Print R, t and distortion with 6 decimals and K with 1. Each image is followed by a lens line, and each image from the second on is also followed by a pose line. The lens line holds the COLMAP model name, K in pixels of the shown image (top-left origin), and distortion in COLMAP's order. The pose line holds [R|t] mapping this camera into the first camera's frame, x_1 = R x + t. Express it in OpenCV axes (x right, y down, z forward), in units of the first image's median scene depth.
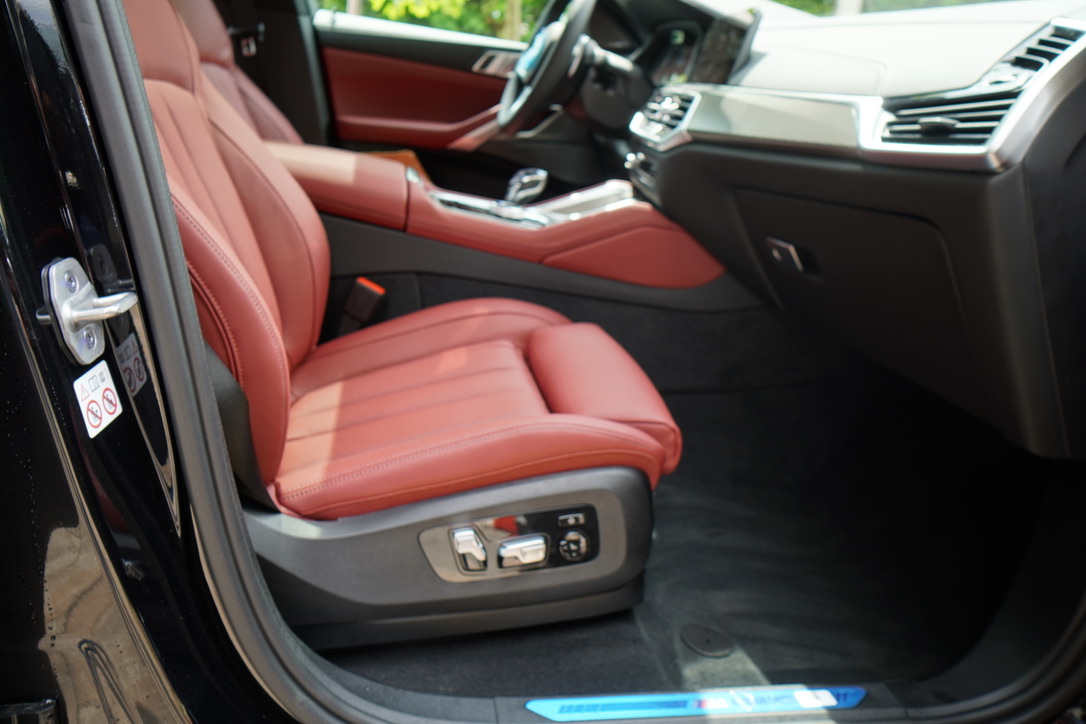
lens RADIAL K [[798.8, 0, 529.5], [0, 798.8, 357.6], [0, 0, 1]] dist [0.017137, 0.025373]
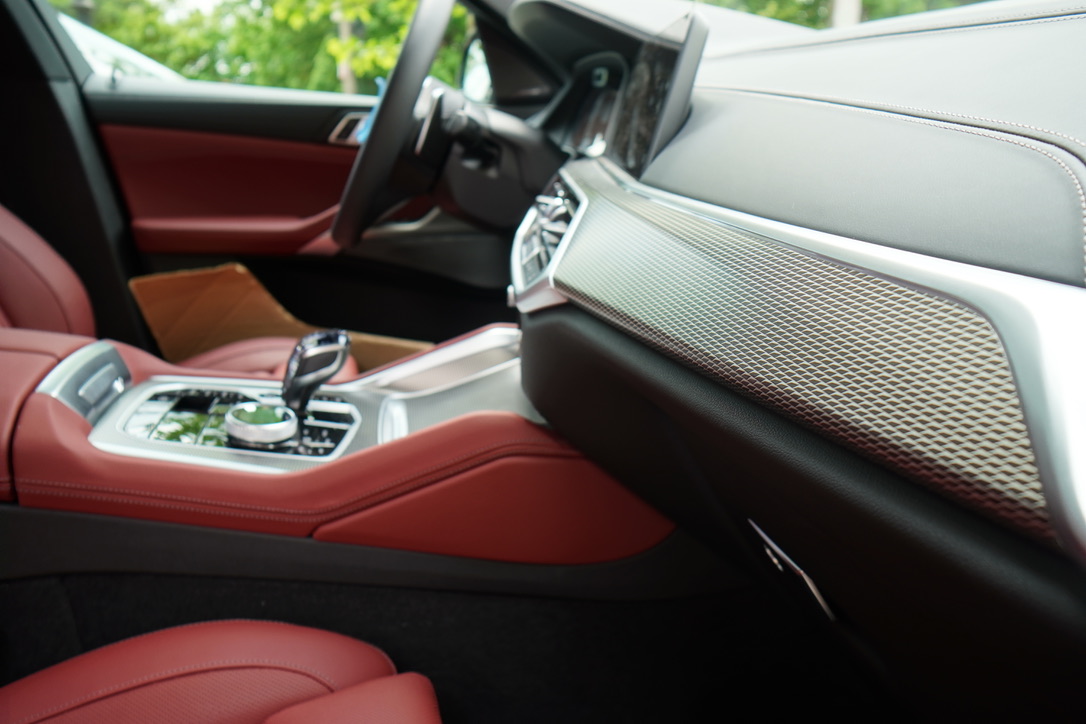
lens RADIAL K [[798.8, 0, 529.5], [0, 798.8, 357.6], [0, 0, 1]] dist [0.017137, 0.025373]
pose [[0.997825, -0.062378, -0.021329, 0.136883], [0.061334, 0.997032, -0.046533, -0.160306], [0.024168, 0.045123, 0.998689, 0.395859]]
